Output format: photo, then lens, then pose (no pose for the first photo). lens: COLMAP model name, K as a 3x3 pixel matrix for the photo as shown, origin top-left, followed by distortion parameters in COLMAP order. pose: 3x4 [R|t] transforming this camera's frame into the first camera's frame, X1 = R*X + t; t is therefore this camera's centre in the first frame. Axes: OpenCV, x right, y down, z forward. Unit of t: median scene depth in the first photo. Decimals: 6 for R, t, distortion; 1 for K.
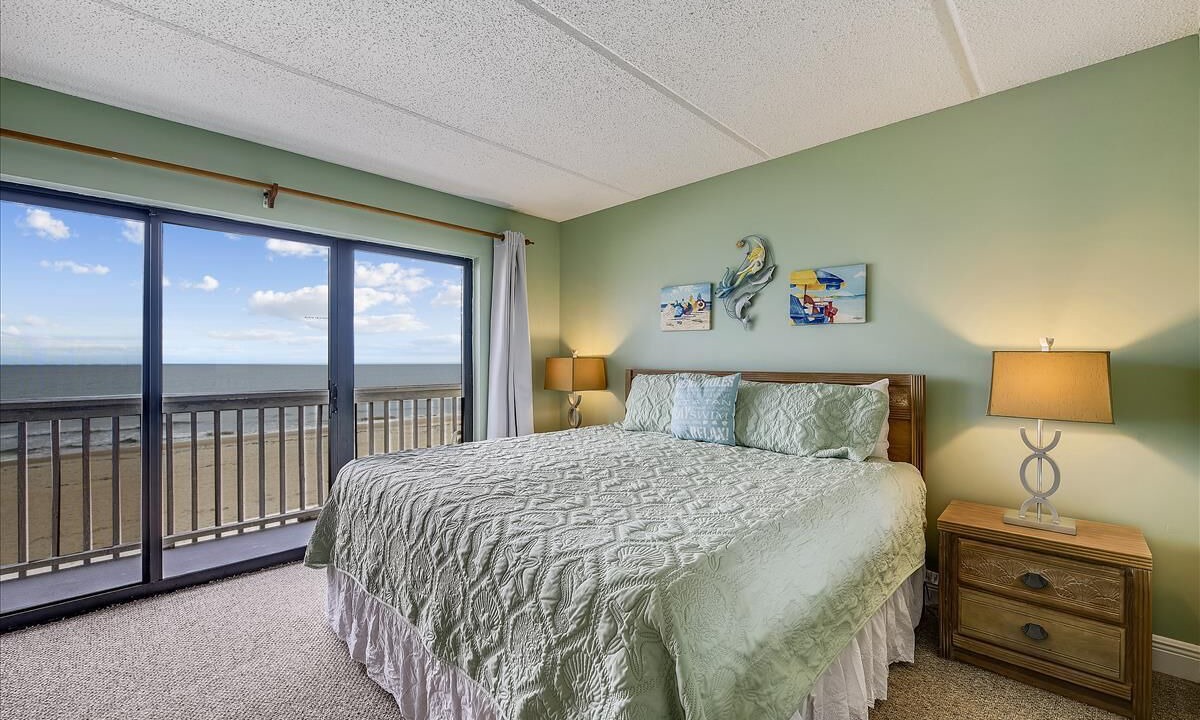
lens RADIAL K [[496.0, 0, 597.6], [0, 496.0, 360.0], [0, 0, 1]] dist [-0.001113, -0.000026]
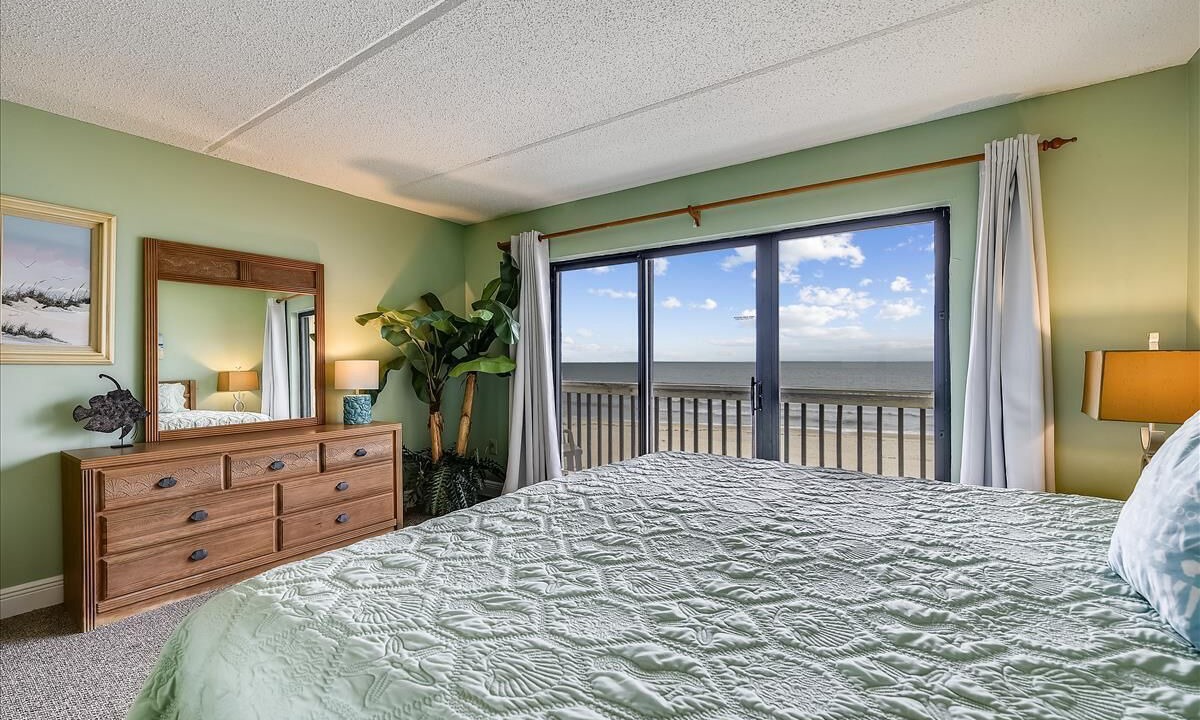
lens RADIAL K [[496.0, 0, 597.6], [0, 496.0, 360.0], [0, 0, 1]] dist [-0.001113, -0.000026]
pose [[0.170766, 0.000979, -0.985311, 0.399821], [0.000073, 0.999999, 0.001006, 0.004900], [0.985312, -0.000244, 0.170766, 0.508734]]
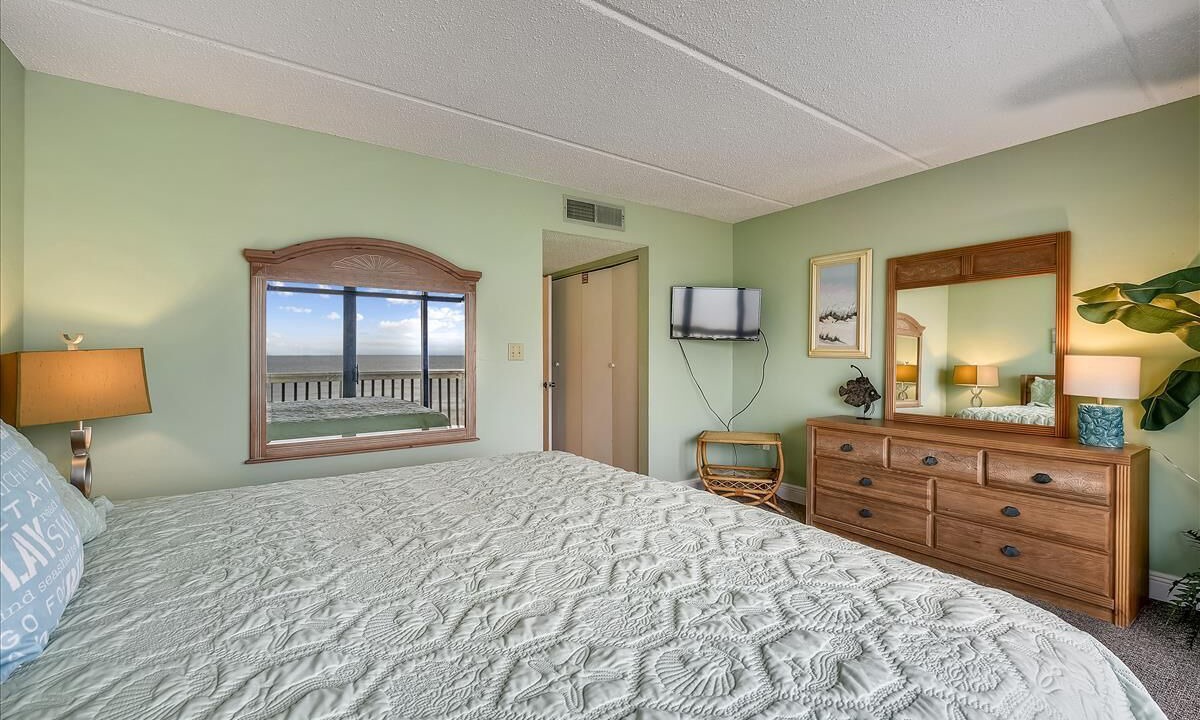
lens RADIAL K [[514.0, 0, 617.2], [0, 514.0, 358.7], [0, 0, 1]] dist [0.000085, 0.000042]
pose [[-0.987018, -0.001643, 0.160600, -2.237348], [-0.000537, 0.999976, 0.006934, 0.009435], [-0.160608, 0.006758, -0.986995, 3.225894]]
